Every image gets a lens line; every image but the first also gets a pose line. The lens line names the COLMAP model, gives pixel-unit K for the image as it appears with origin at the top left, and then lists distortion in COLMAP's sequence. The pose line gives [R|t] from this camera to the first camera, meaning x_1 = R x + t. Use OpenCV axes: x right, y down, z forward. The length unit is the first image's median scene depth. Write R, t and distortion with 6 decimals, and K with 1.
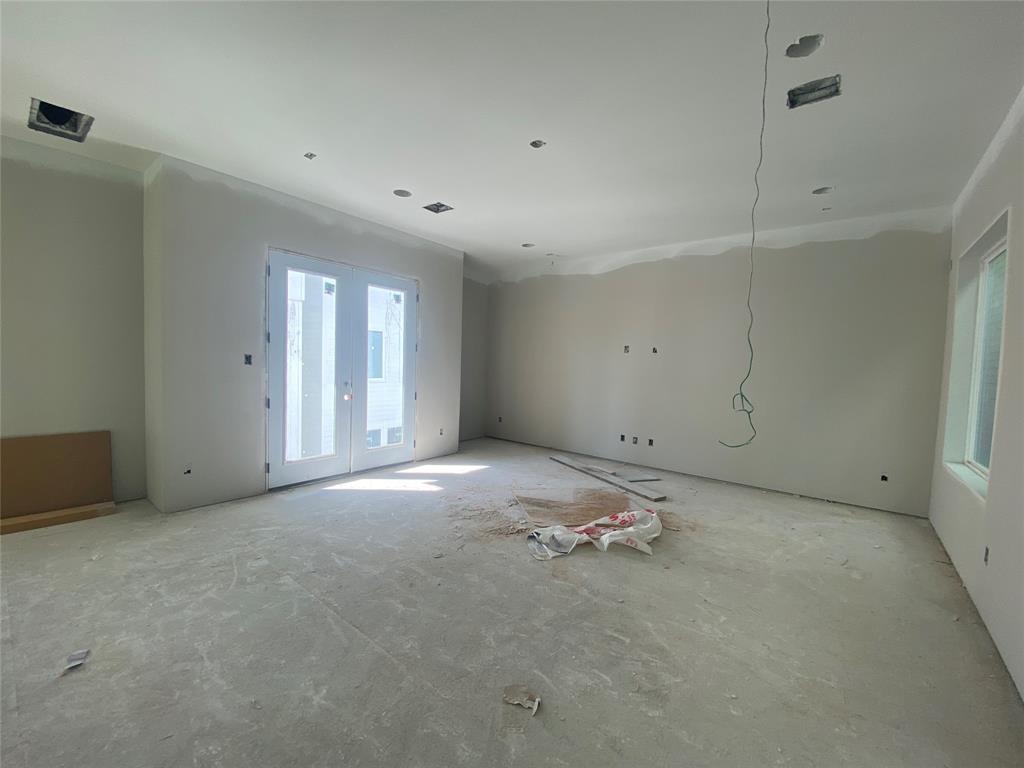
lens RADIAL K [[415.3, 0, 507.3], [0, 415.3, 384.6], [0, 0, 1]] dist [0.034066, -0.029359]
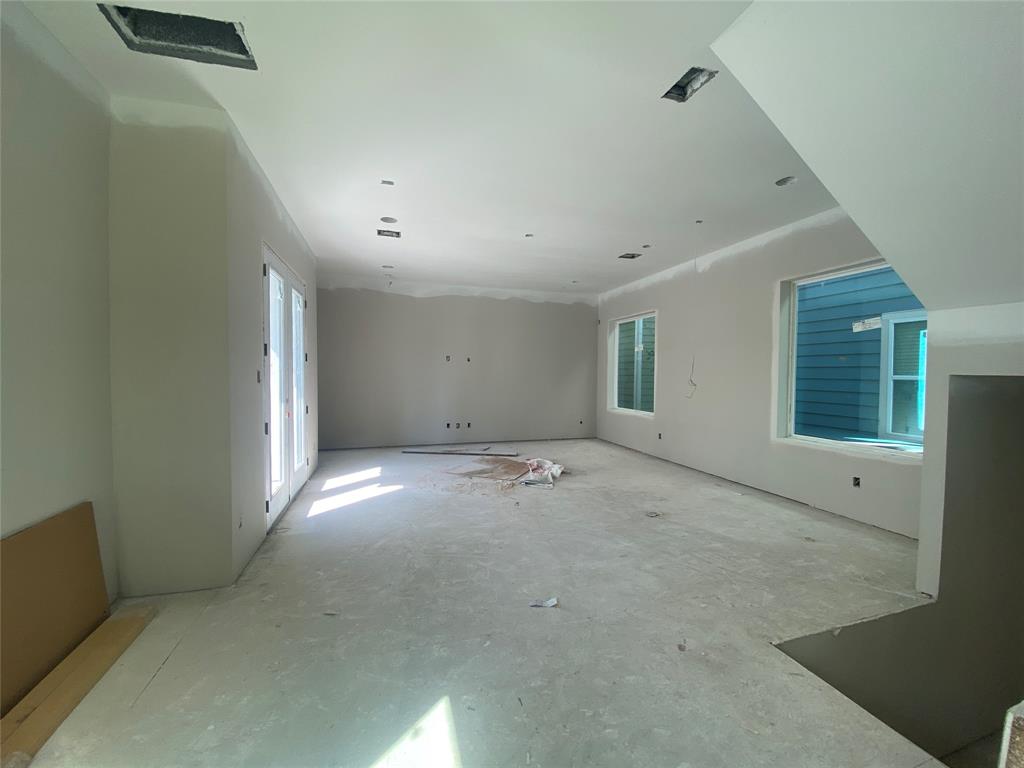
lens RADIAL K [[415.3, 0, 507.3], [0, 415.3, 384.6], [0, 0, 1]] dist [0.034066, -0.029359]
pose [[0.567725, -0.054891, 0.821386, -0.983105], [0.057552, 0.997980, 0.026914, -0.037251], [-0.821204, 0.031993, 0.569737, 0.131689]]
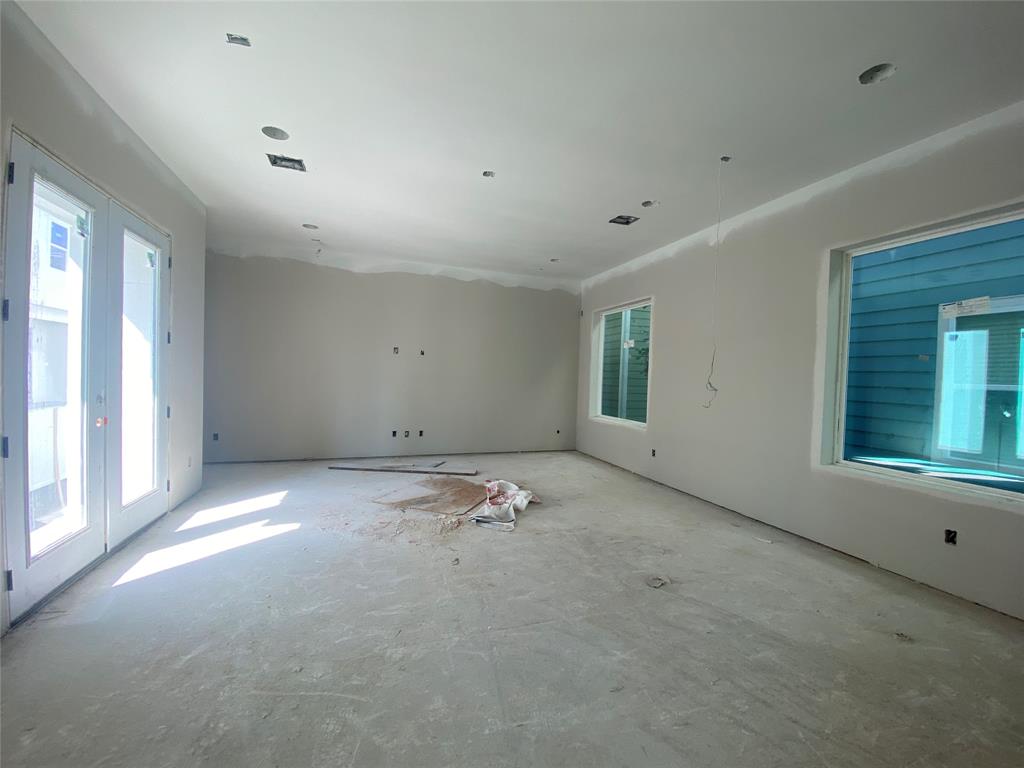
lens RADIAL K [[415.3, 0, 507.3], [0, 415.3, 384.6], [0, 0, 1]] dist [0.034066, -0.029359]
pose [[0.531753, -0.037451, 0.846071, -0.661917], [0.033065, 0.999178, 0.023447, -0.018698], [-0.846254, 0.015507, 0.532554, 0.265854]]
